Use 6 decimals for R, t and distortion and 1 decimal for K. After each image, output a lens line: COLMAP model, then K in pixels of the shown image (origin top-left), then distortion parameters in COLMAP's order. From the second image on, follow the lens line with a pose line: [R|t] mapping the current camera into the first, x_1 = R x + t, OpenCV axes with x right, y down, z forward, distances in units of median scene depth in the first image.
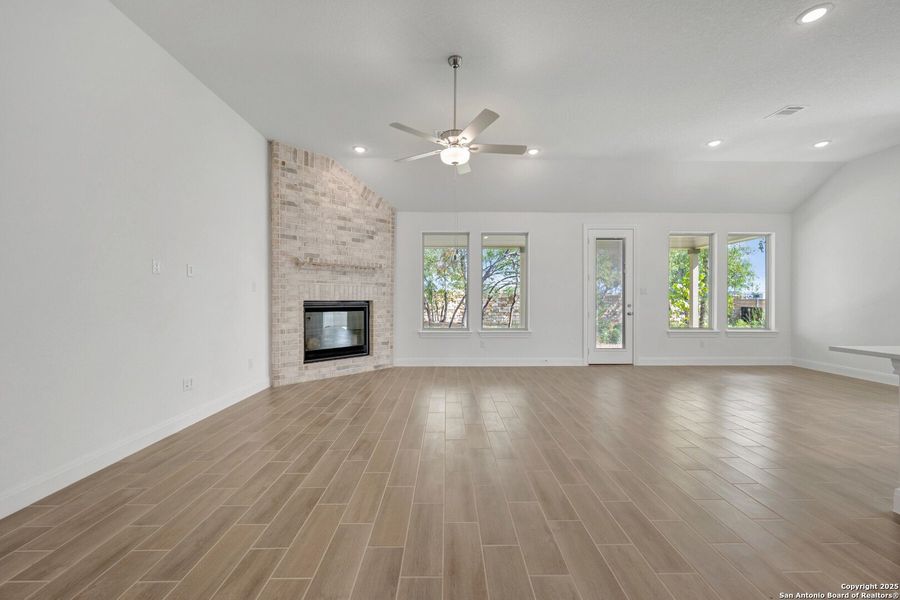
lens RADIAL K [[353.8, 0, 452.1], [0, 353.8, 300.0], [0, 0, 1]] dist [0.000985, 0.000124]
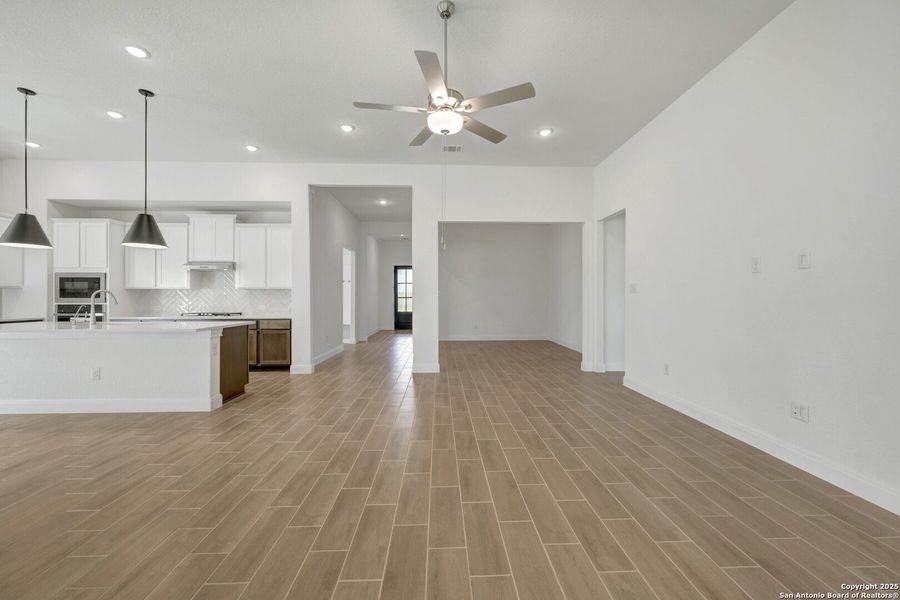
lens RADIAL K [[357.7, 0, 451.2], [0, 357.7, 295.0], [0, 0, 1]] dist [-0.000018, 0.000046]
pose [[-0.999790, -0.002250, -0.020346, 0.006362], [-0.002130, 0.999980, -0.005879, -0.003036], [0.020359, -0.005835, -0.999776, 1.071447]]
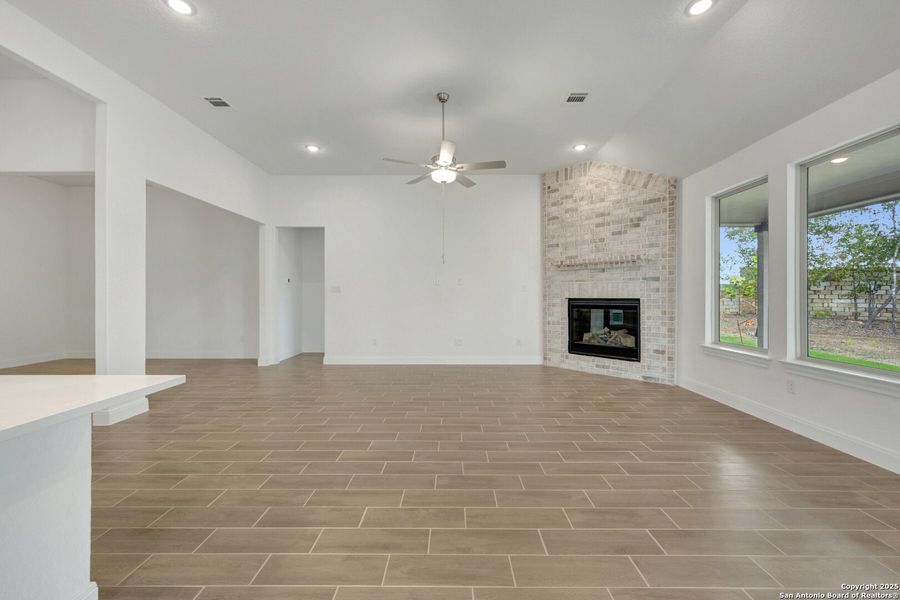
lens RADIAL K [[357.0, 0, 454.5], [0, 357.0, 295.3], [0, 0, 1]] dist [0.000789, -0.000037]
pose [[-0.013153, -0.004239, -0.999905, 0.703841], [-0.002017, 0.999989, -0.004213, -0.001405], [0.999911, 0.001962, -0.013161, 0.616309]]
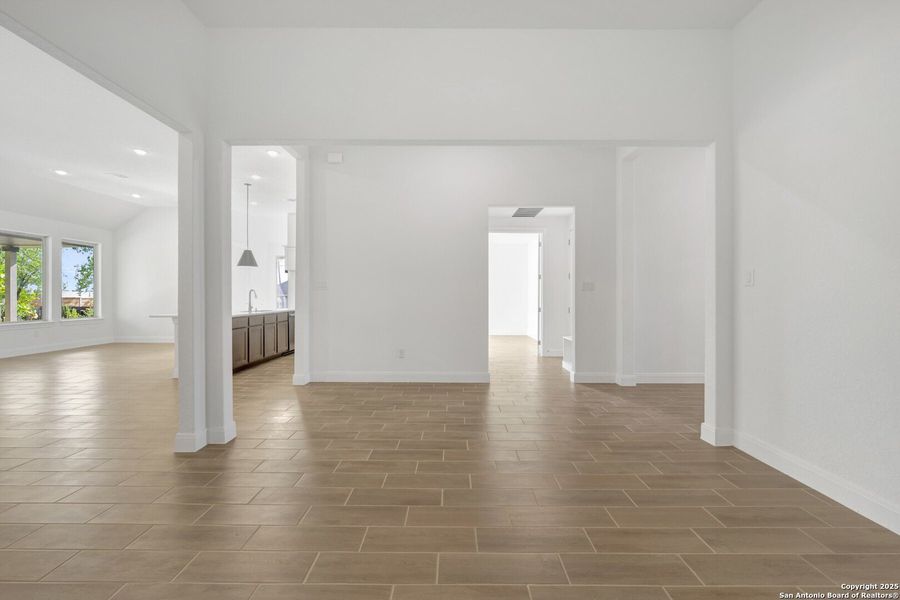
lens RADIAL K [[359.4, 0, 450.0], [0, 359.4, 300.0], [0, 0, 1]] dist [-0.021853, 0.017342]
pose [[0.022053, -0.018688, 0.999582, -0.467048], [0.002823, 0.999822, 0.018630, -0.002441], [-0.999753, 0.002411, 0.022101, -0.388436]]
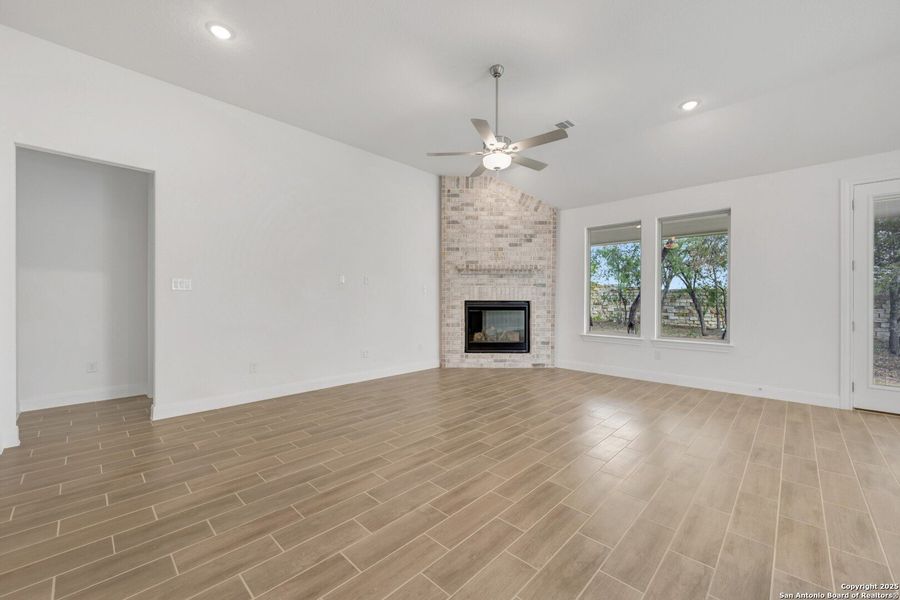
lens RADIAL K [[357.0, 0, 453.6], [0, 357.0, 300.2], [0, 0, 1]] dist [-0.000776, -0.000082]
pose [[0.714111, 0.004029, -0.700020, 0.382482], [-0.004709, 0.999988, 0.000951, -0.000145], [0.700016, 0.002617, 0.714122, 0.096076]]
